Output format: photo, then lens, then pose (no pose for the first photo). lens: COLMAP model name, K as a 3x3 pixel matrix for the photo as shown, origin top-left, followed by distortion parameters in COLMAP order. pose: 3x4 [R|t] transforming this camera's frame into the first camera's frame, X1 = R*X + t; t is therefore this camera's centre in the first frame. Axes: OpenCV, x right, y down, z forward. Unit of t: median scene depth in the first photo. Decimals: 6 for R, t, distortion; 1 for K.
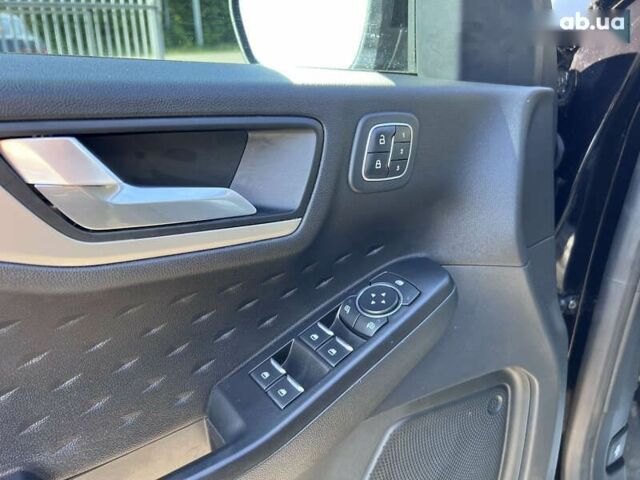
lens RADIAL K [[538.2, 0, 320.0], [0, 538.2, 240.0], [0, 0, 1]] dist [0.027133, -0.011422]
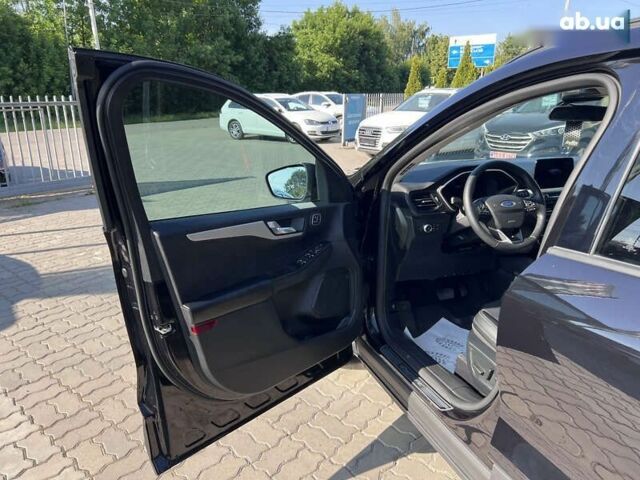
lens RADIAL K [[538.2, 0, 320.0], [0, 538.2, 240.0], [0, 0, 1]] dist [0.027133, -0.011422]
pose [[0.982340, -0.056001, 0.178526, -0.712883], [0.074259, 0.992483, -0.097281, 0.496895], [-0.171736, 0.108820, 0.979114, -3.741674]]
